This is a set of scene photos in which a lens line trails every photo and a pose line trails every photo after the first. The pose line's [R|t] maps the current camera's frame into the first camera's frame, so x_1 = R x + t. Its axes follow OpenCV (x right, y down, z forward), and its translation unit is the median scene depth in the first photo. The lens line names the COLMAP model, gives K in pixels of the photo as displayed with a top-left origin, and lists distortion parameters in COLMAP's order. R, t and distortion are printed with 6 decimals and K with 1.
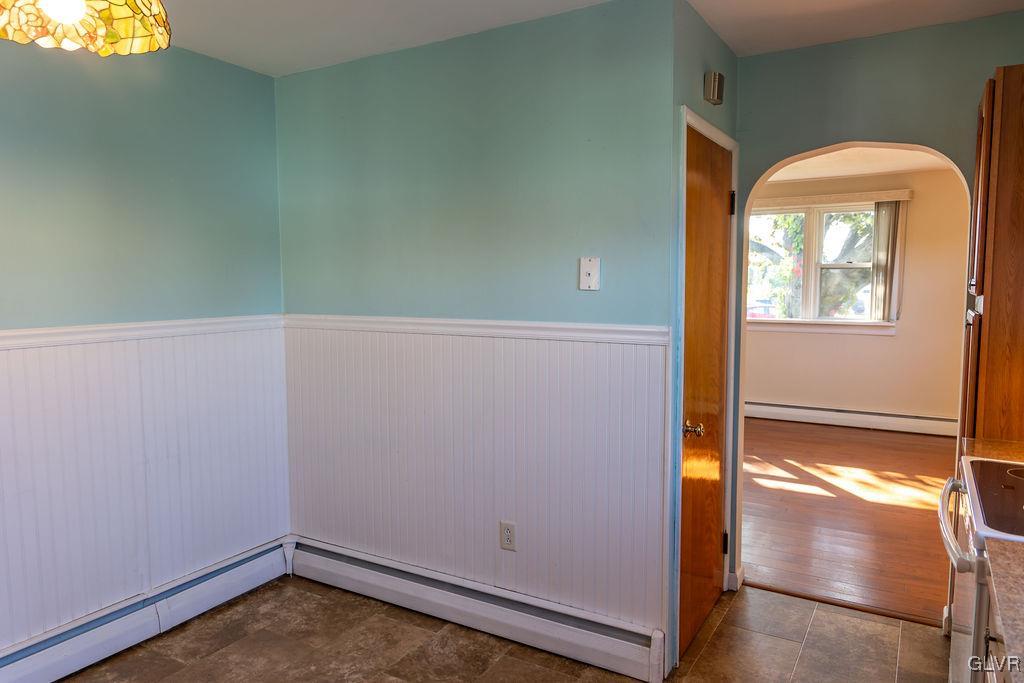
lens RADIAL K [[697.8, 0, 511.4], [0, 697.8, 339.9], [0, 0, 1]] dist [-0.005305, 0.003054]
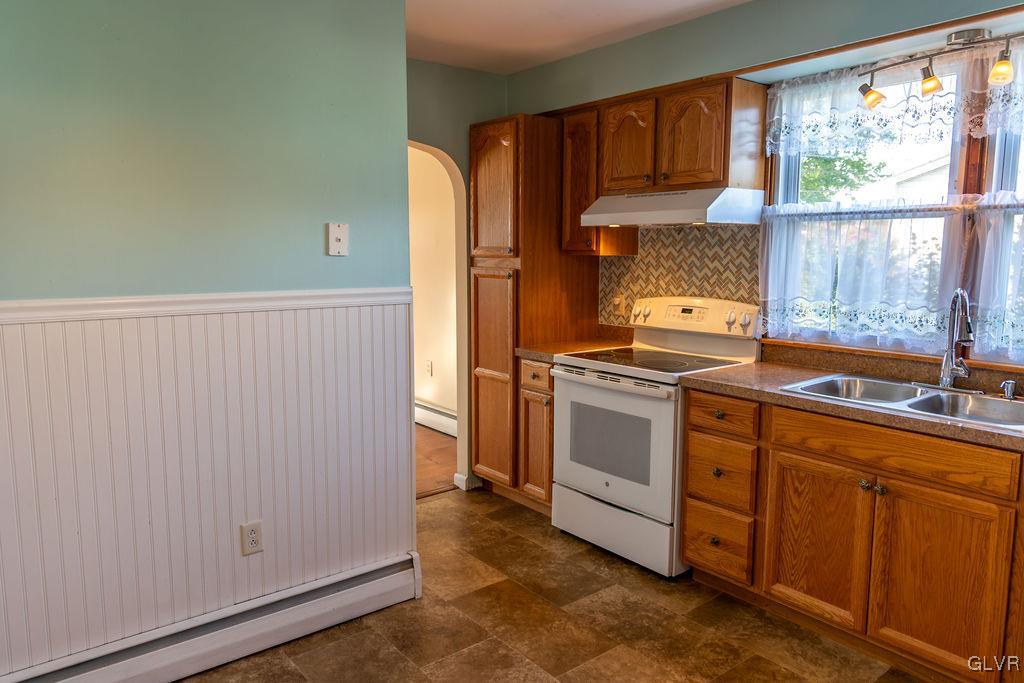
lens RADIAL K [[697.8, 0, 516.4], [0, 697.8, 340.3], [0, 0, 1]] dist [-0.005305, 0.003054]
pose [[0.342308, -0.118816, 0.932045, -0.722118], [0.069509, 0.992456, 0.100988, -0.033075], [-0.937013, 0.030217, 0.347985, 0.400793]]
